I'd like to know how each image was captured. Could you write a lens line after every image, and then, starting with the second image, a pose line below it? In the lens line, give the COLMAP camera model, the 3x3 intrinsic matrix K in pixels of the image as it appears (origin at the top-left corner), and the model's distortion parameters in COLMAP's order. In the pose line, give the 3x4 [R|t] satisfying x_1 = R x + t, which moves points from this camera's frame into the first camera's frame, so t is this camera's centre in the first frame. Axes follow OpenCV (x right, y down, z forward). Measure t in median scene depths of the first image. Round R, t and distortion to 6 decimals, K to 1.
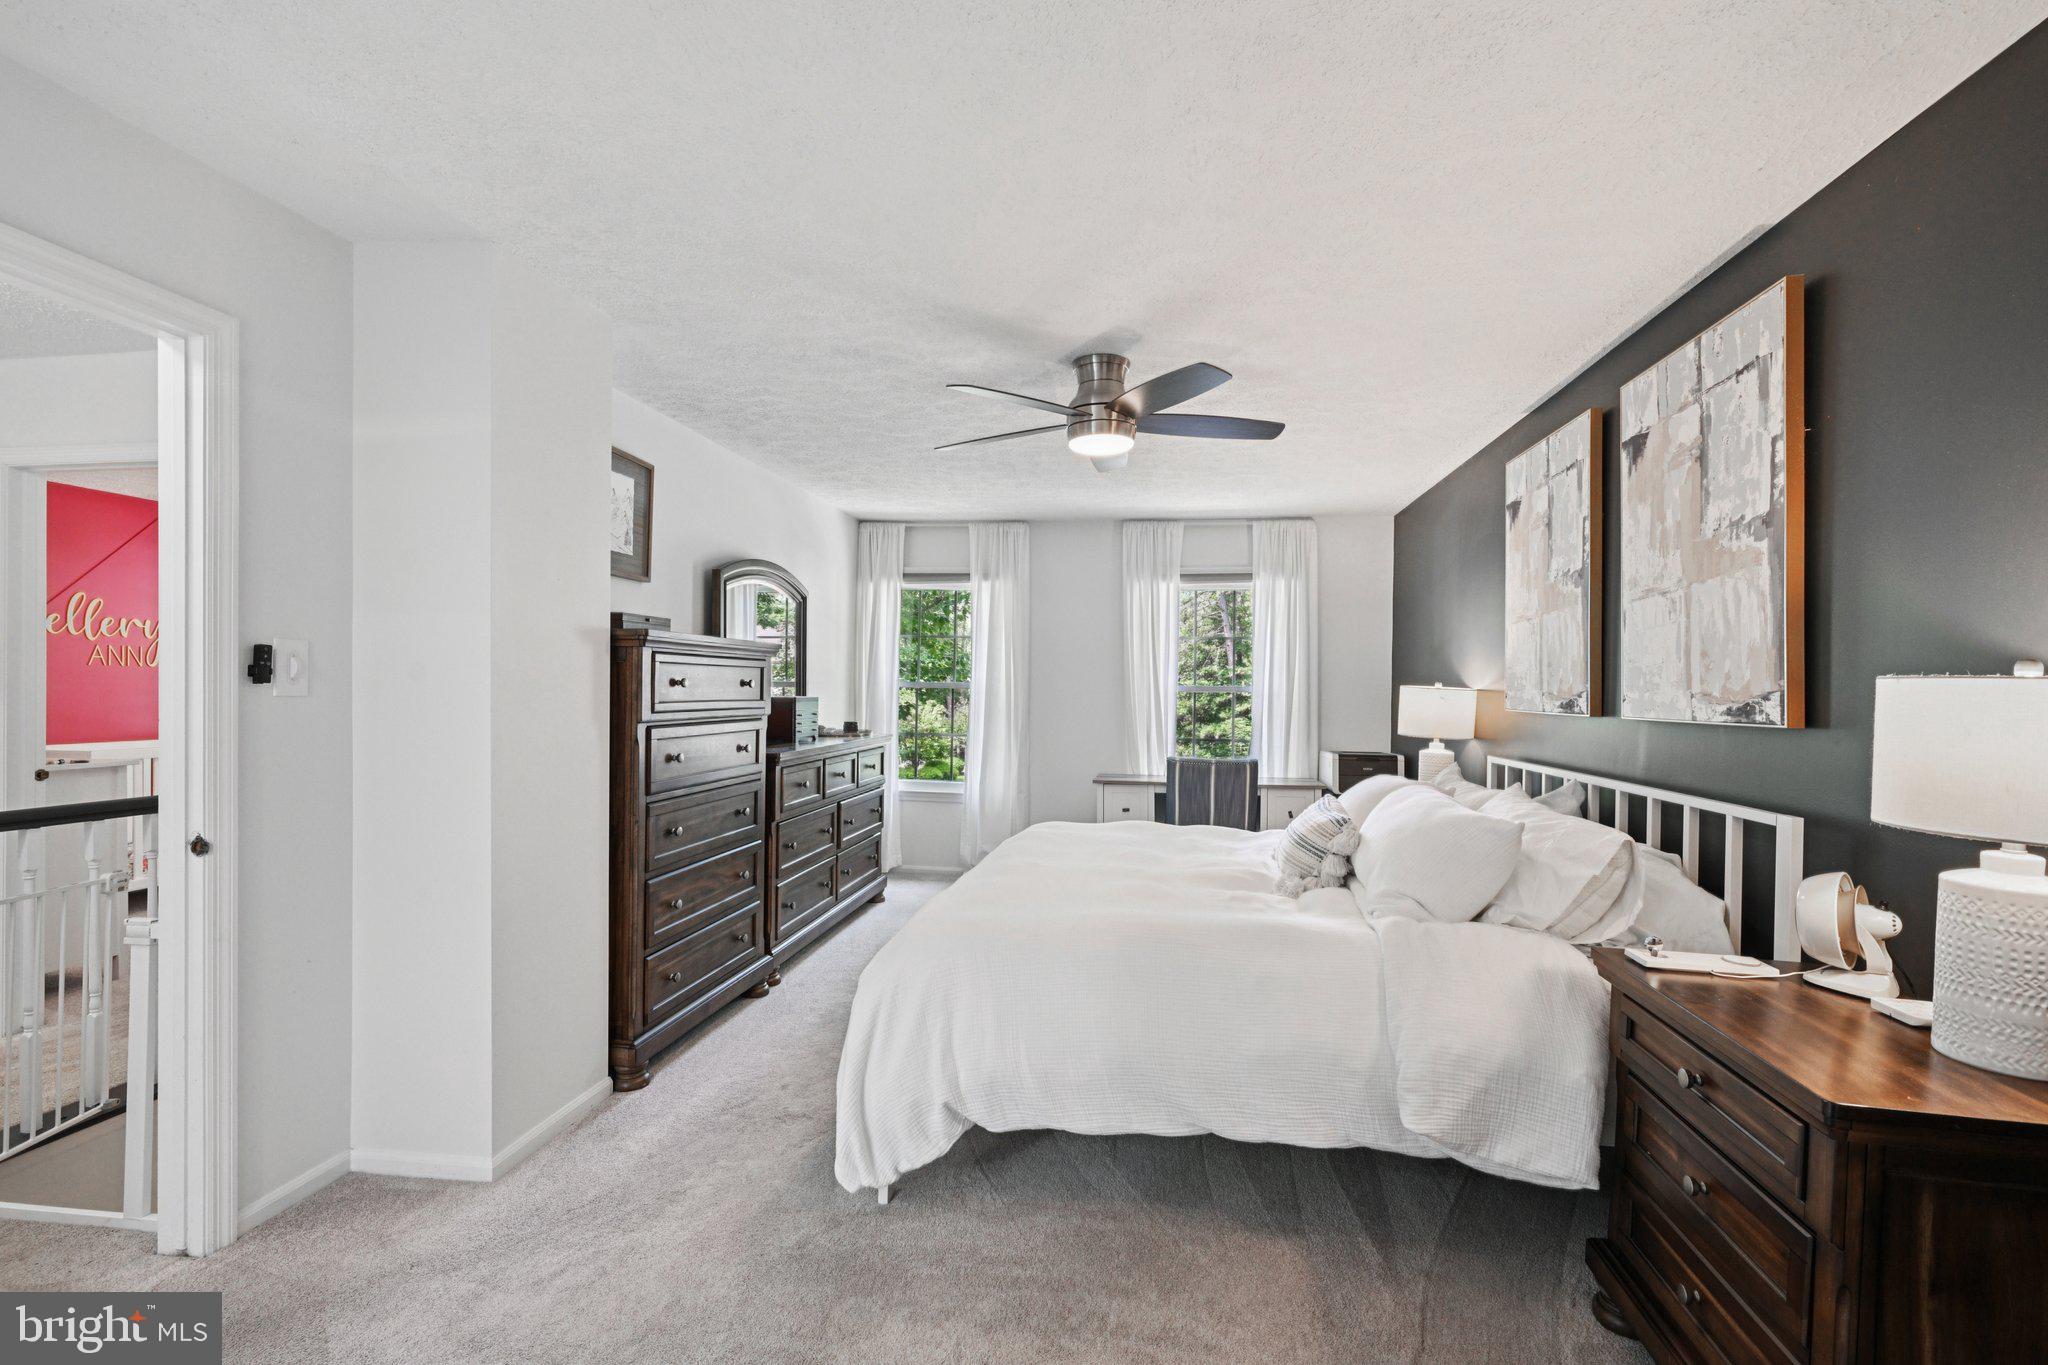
lens RADIAL K [[904.0, 0, 1055.0], [0, 904.0, 700.1], [0, 0, 1]] dist [-0.005369, -0.000376]
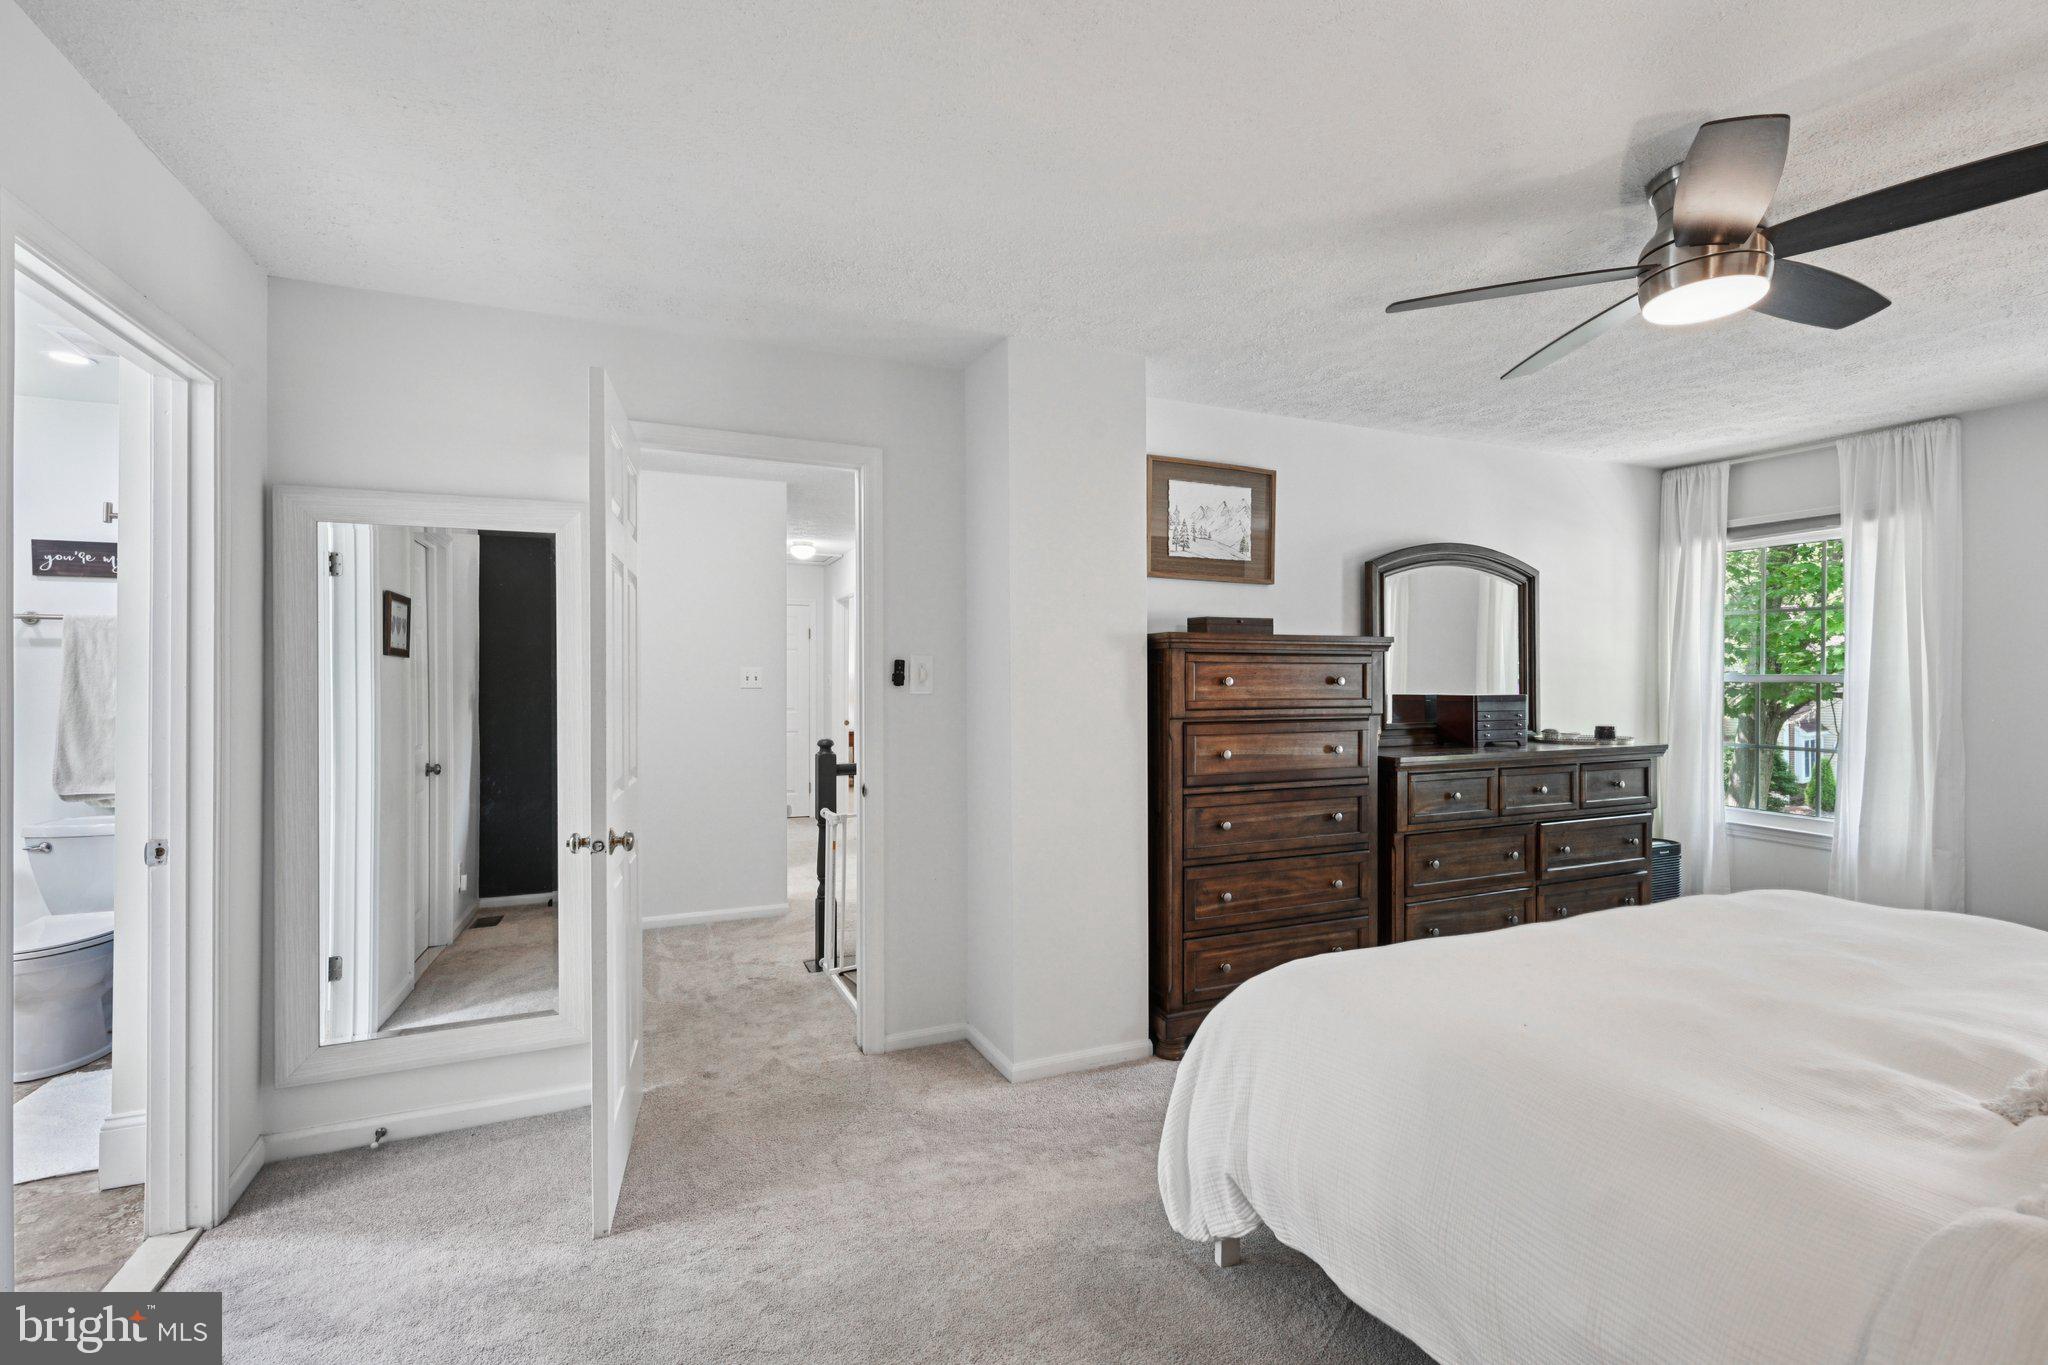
lens RADIAL K [[904.0, 0, 1026.8], [0, 904.0, 684.9], [0, 0, 1]] dist [-0.005369, -0.000376]
pose [[0.523390, -0.007872, -0.852057, 0.297862], [-0.003521, 0.999929, -0.011402, -0.002750], [0.852086, 0.008968, 0.523325, 0.230636]]
